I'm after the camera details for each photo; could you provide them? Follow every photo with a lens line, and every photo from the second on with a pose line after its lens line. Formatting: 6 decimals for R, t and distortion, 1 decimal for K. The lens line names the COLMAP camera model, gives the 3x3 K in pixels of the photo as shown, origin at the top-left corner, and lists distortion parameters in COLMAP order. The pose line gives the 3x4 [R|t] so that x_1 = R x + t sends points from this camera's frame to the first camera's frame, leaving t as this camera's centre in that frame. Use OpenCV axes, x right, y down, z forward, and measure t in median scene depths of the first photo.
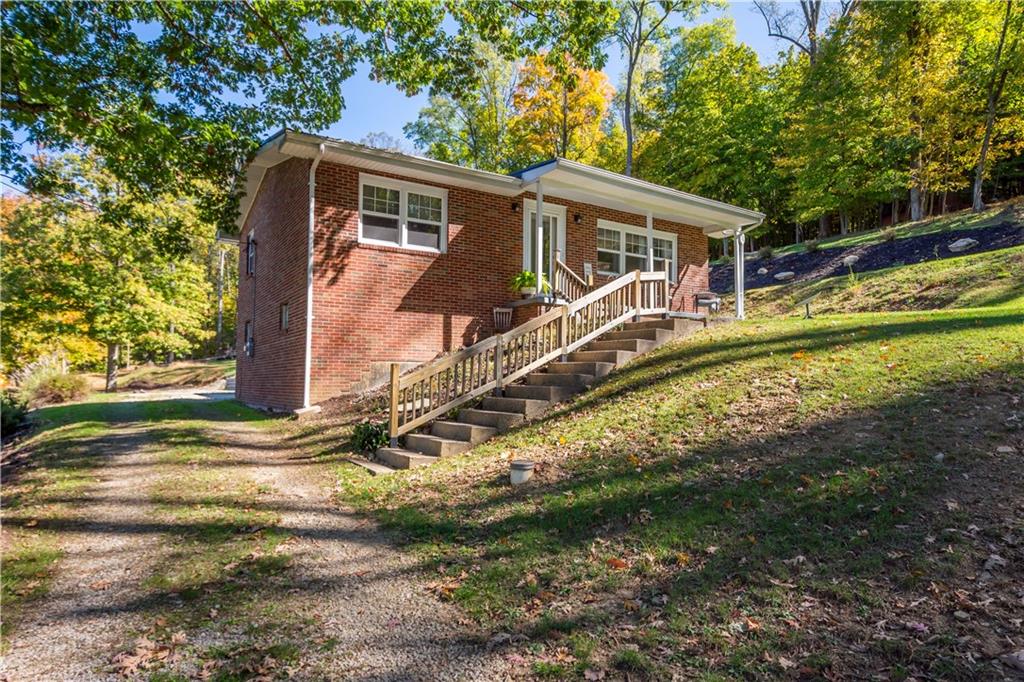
lens RADIAL K [[621.5, 0, 508.7], [0, 621.5, 342.5], [0, 0, 1]] dist [0.027270, 0.000278]
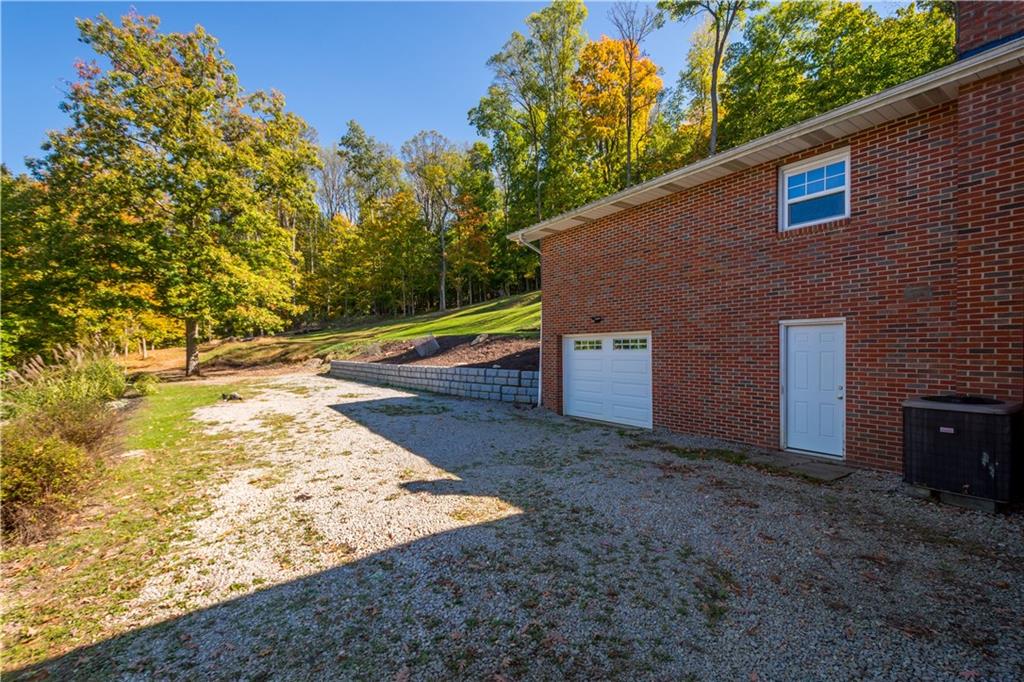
lens RADIAL K [[444.0, 0, 513.5], [0, 444.0, 343.6], [0, 0, 1]] dist [0.015967, -0.004261]
pose [[0.998408, -0.013743, 0.054703, -0.233448], [0.009929, 0.997540, 0.069391, -0.005447], [-0.055522, -0.068737, 0.996089, 0.376959]]
